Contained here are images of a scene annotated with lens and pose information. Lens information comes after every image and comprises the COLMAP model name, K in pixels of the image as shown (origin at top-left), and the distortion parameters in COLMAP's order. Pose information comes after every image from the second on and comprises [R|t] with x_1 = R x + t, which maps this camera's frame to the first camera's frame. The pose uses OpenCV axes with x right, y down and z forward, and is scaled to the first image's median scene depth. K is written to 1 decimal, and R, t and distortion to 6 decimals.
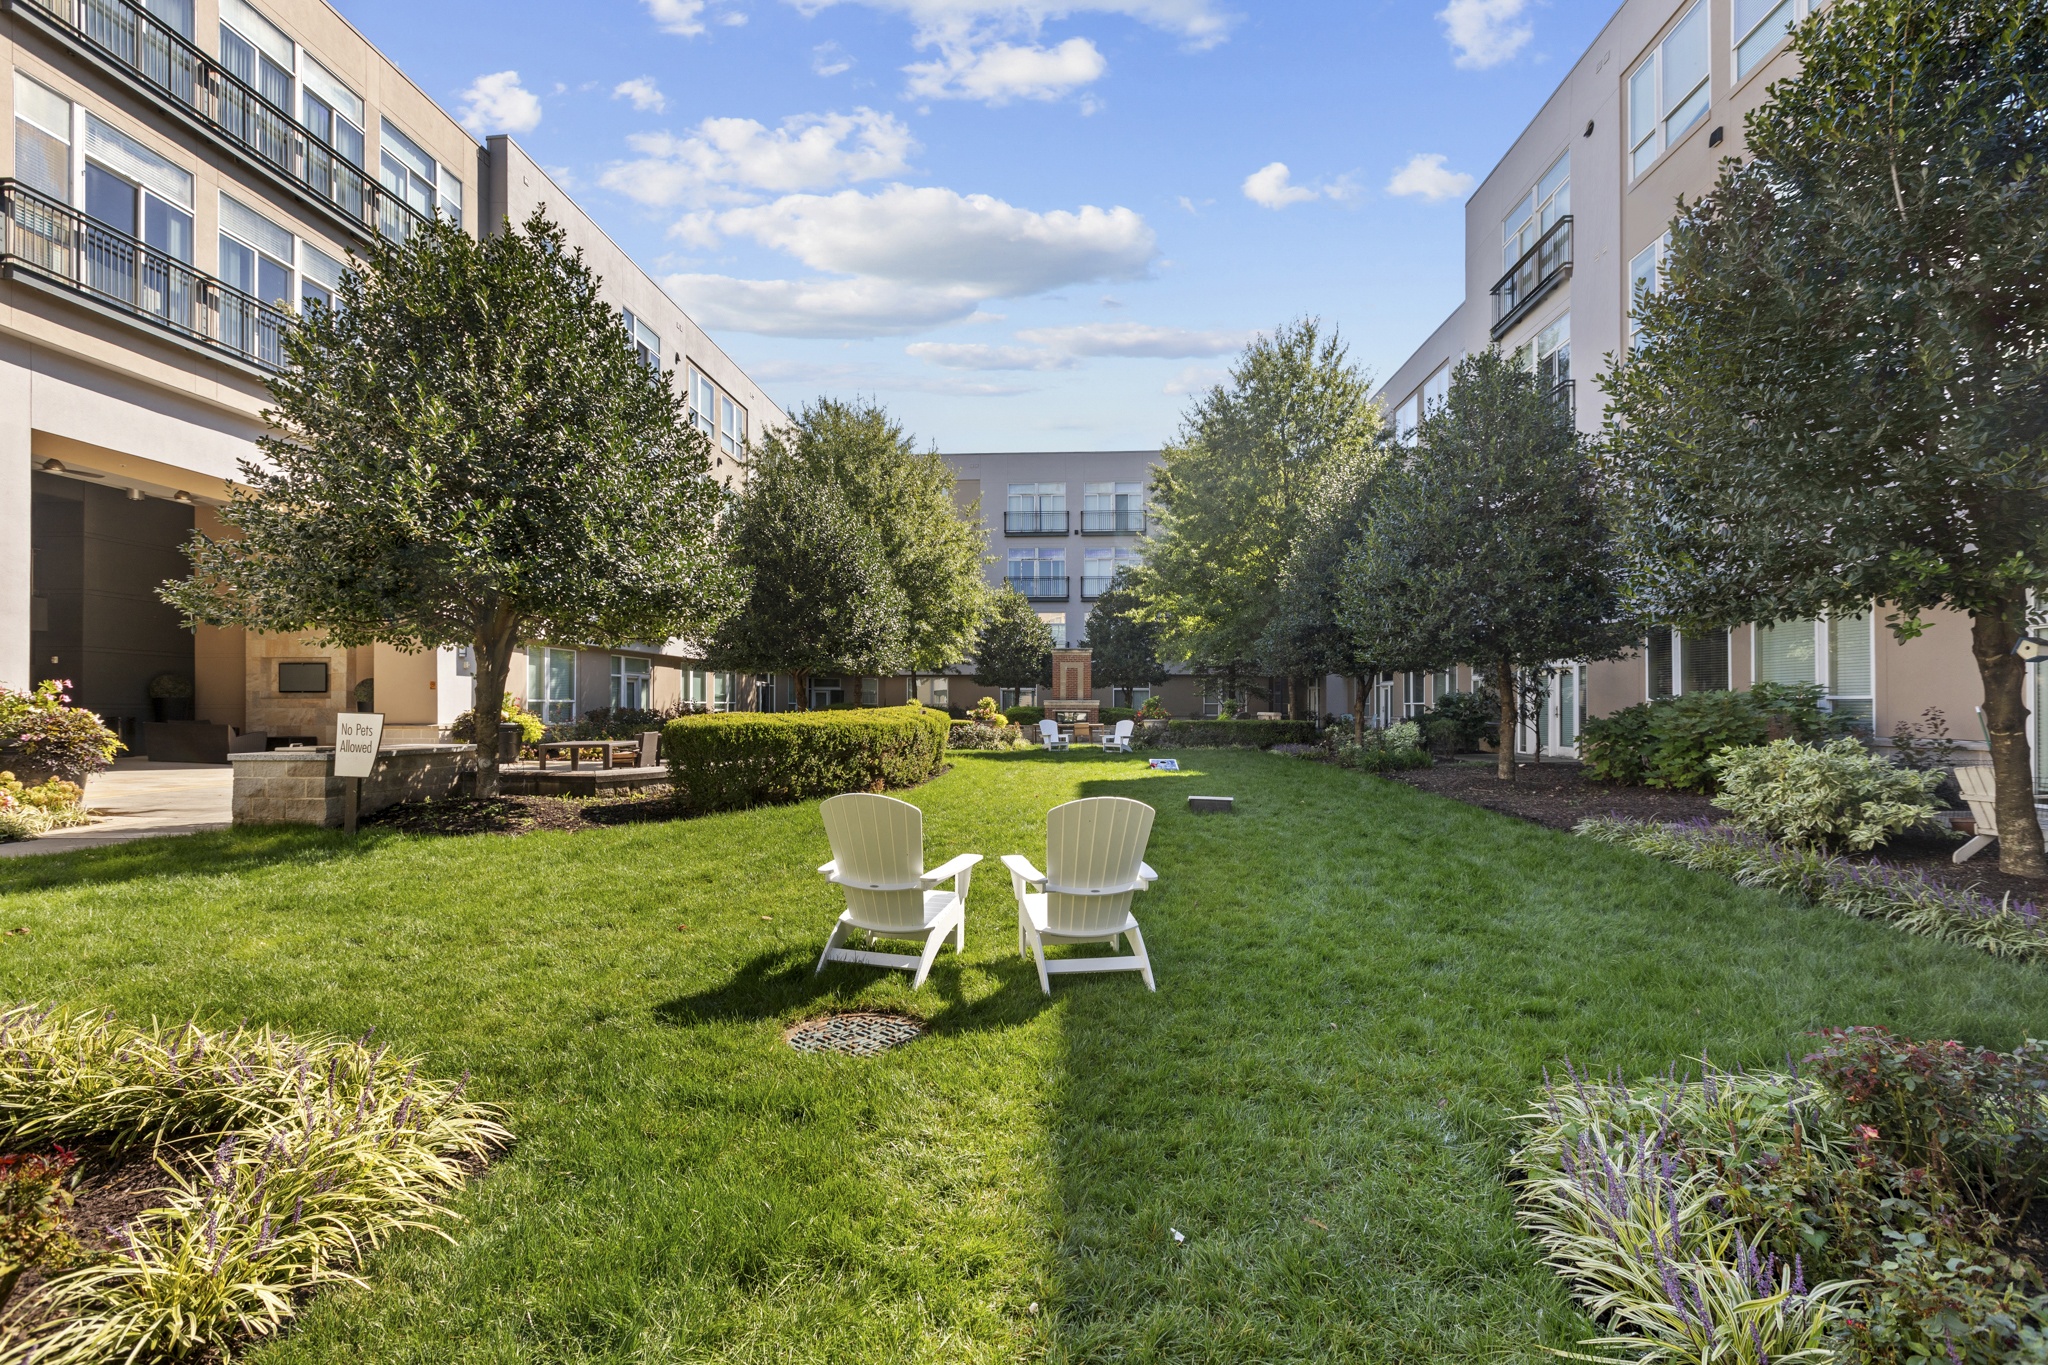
lens RADIAL K [[921.2, 0, 1024.0], [0, 921.2, 682.5], [0, 0, 1]] dist [0.010299, -0.000310]
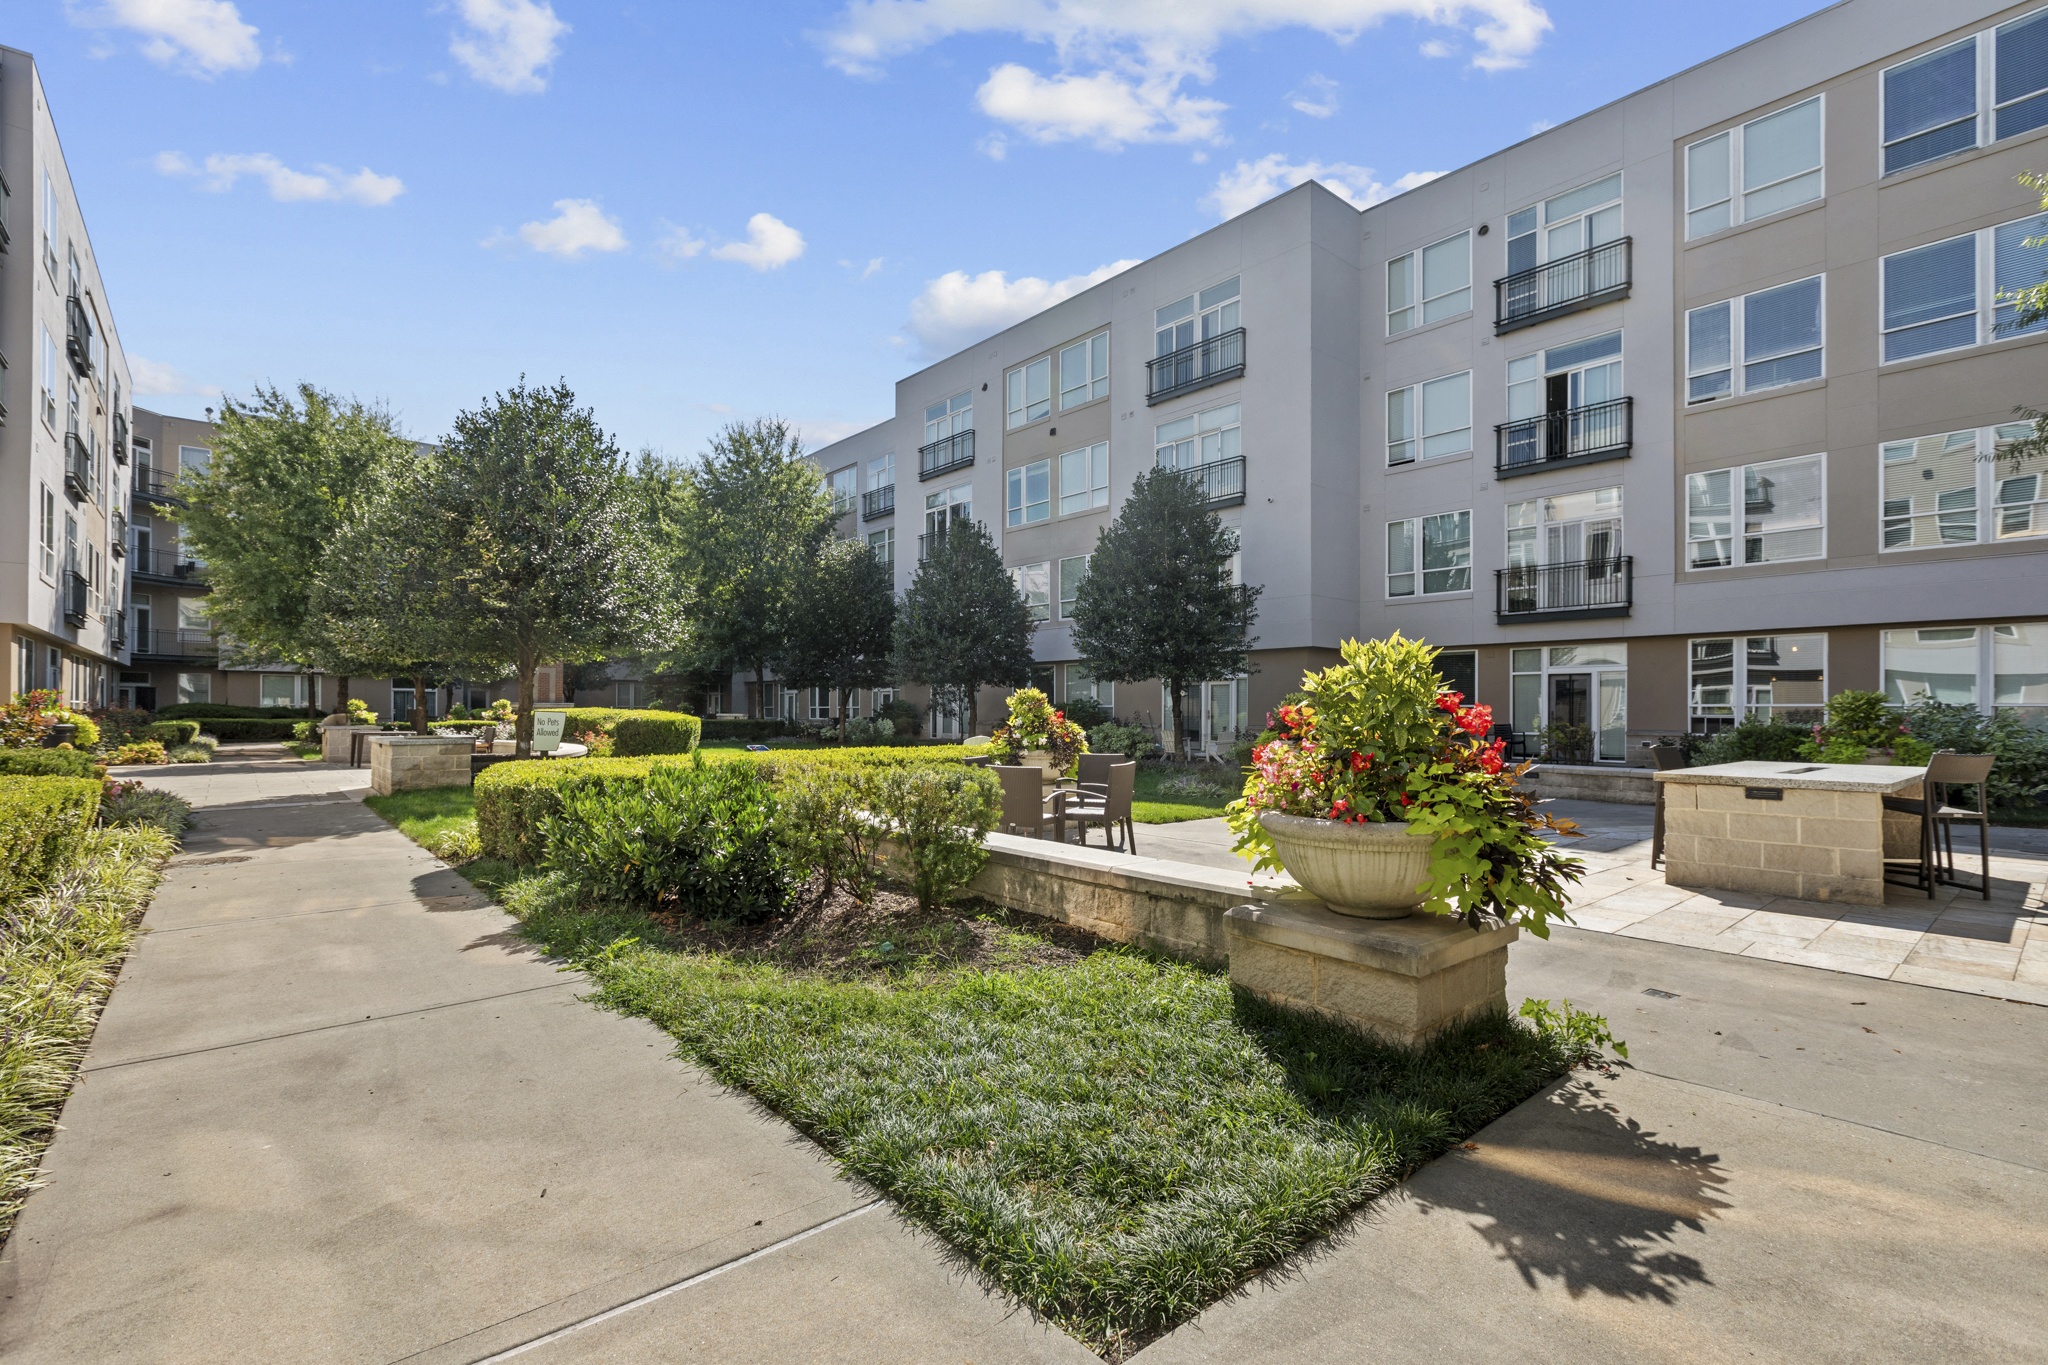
lens RADIAL K [[921.2, 0, 1024.0], [0, 921.2, 682.5], [0, 0, 1]] dist [0.010299, -0.000310]
pose [[0.717705, 0.021214, 0.696024, -0.355926], [-0.019689, 0.999754, -0.010169, -0.005094], [-0.696068, -0.006406, 0.717947, -0.212024]]
